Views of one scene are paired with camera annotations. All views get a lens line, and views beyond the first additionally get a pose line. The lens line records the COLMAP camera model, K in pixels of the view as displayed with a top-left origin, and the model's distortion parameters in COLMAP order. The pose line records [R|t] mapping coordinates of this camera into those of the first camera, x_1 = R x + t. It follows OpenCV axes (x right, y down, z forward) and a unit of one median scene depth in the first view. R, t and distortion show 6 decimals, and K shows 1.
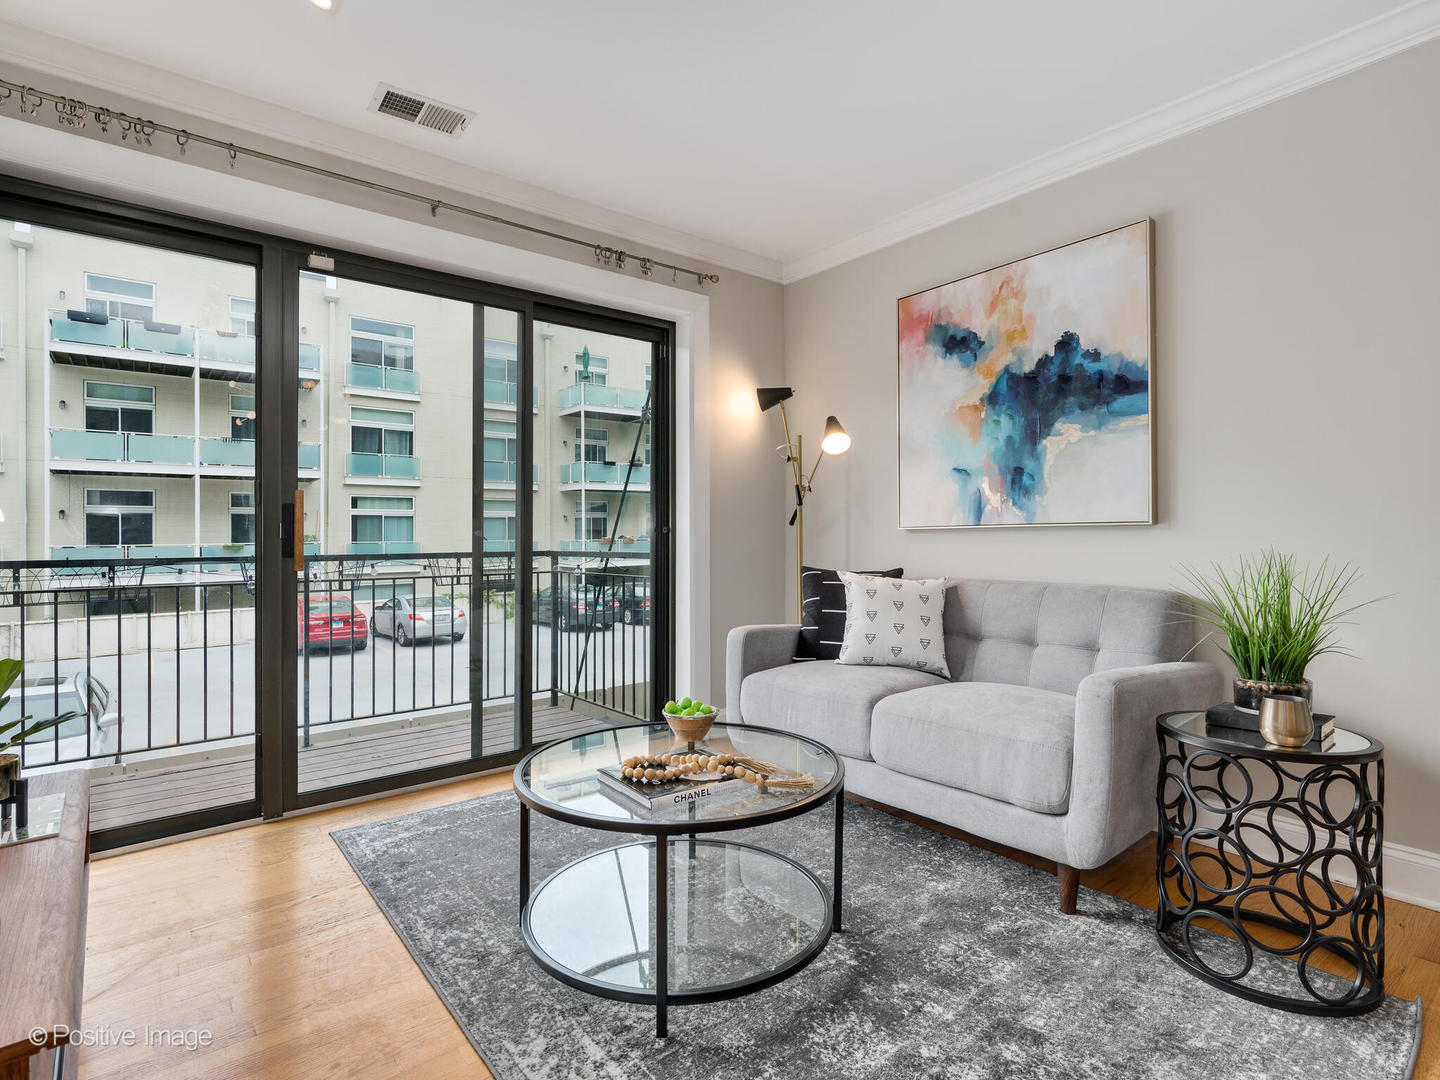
lens RADIAL K [[727.6, 0, 719.3], [0, 727.6, 536.9], [0, 0, 1]] dist [-0.001747, 0.000251]
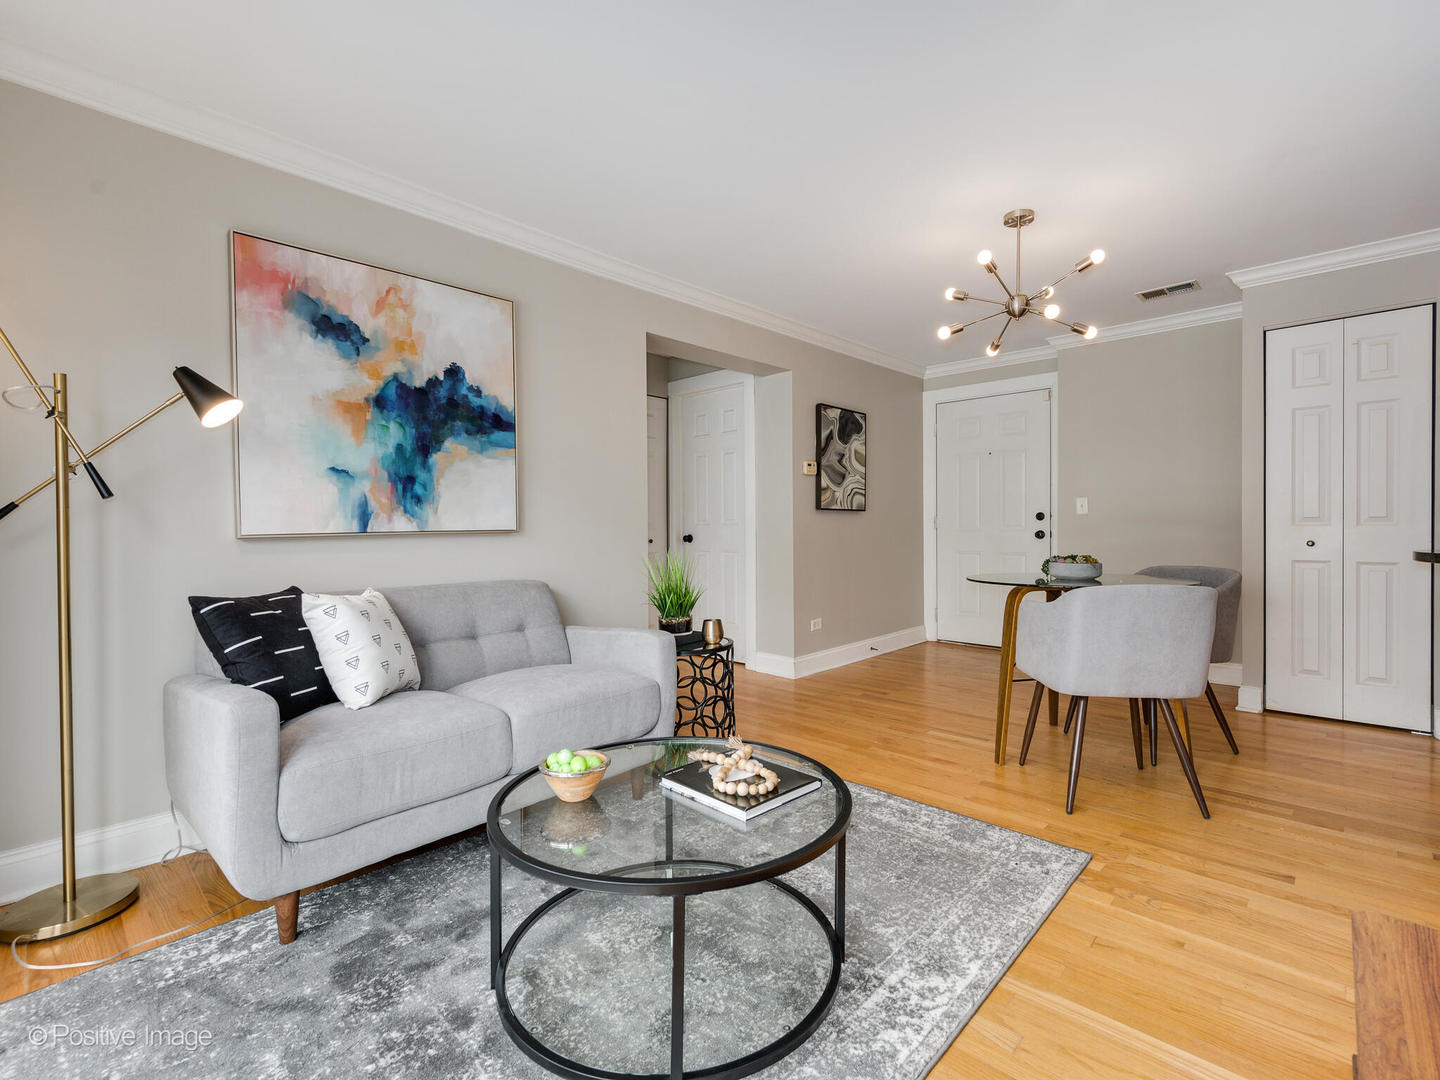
lens RADIAL K [[665.5, 0, 720.4], [0, 665.5, 541.1], [0, 0, 1]] dist [0.002935, 0.000189]
pose [[-0.128621, -0.017324, 0.991542, -0.585667], [0.009951, 0.999775, 0.018759, -0.017058], [-0.991644, 0.012279, -0.128420, 0.686527]]
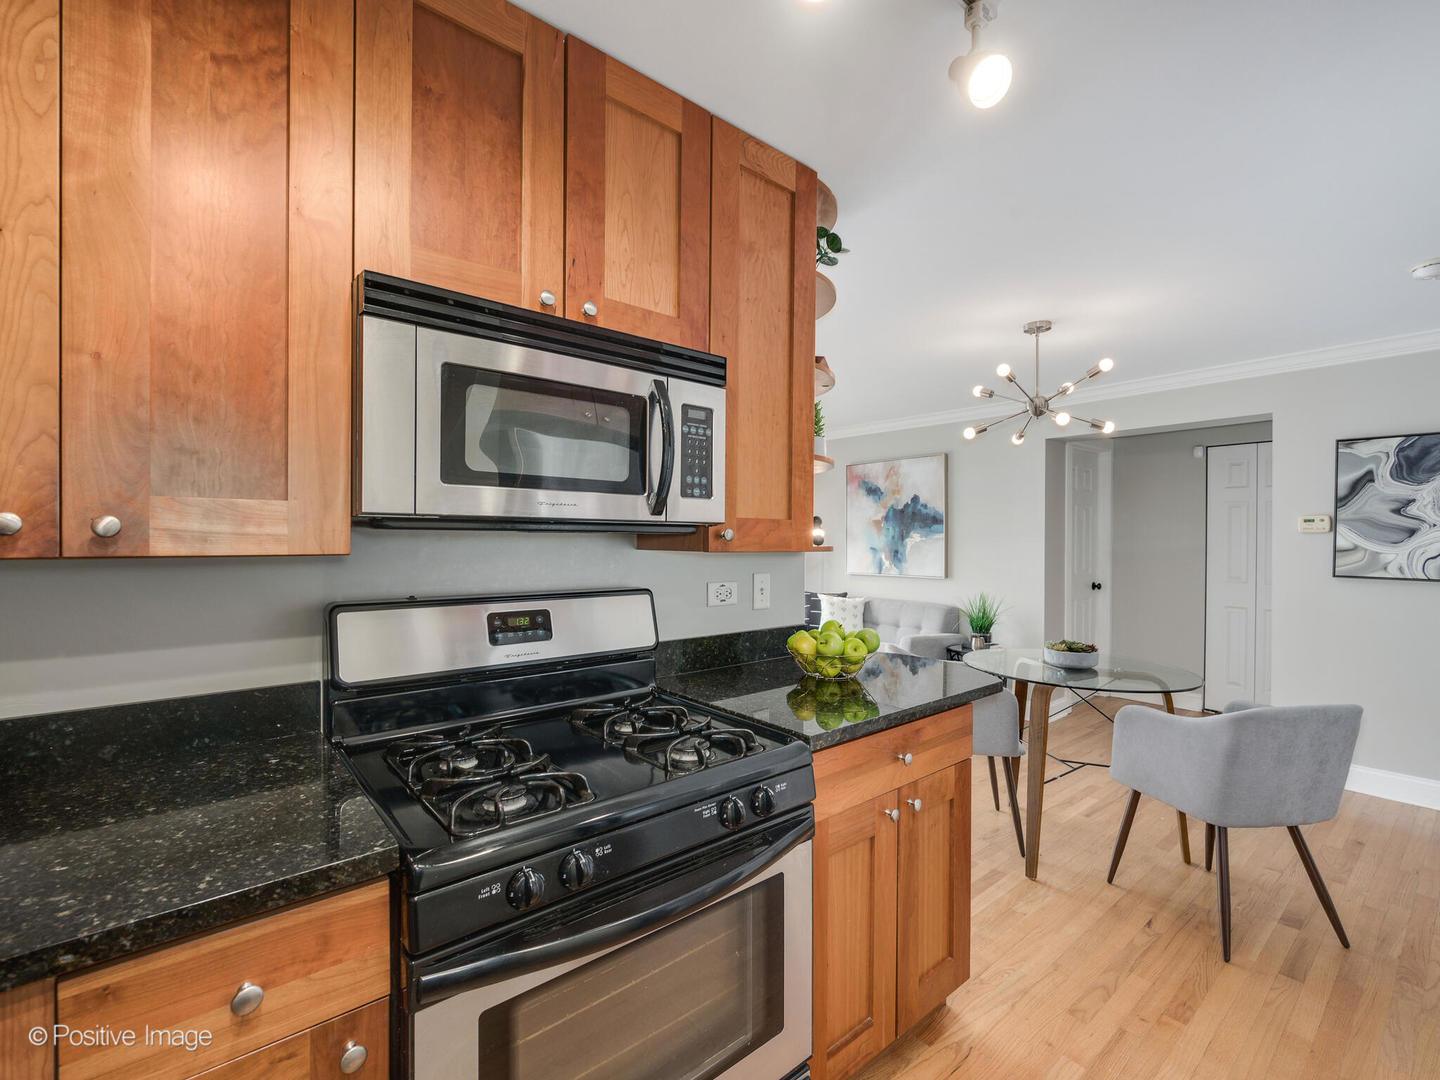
lens RADIAL K [[665.5, 0, 711.6], [0, 665.5, 537.6], [0, 0, 1]] dist [0.002935, 0.000189]
pose [[0.999975, 0.007092, 0.000433, -0.172531], [-0.007092, 0.999975, 0.000179, -0.130861], [-0.000432, -0.000182, 1.000000, -1.098903]]
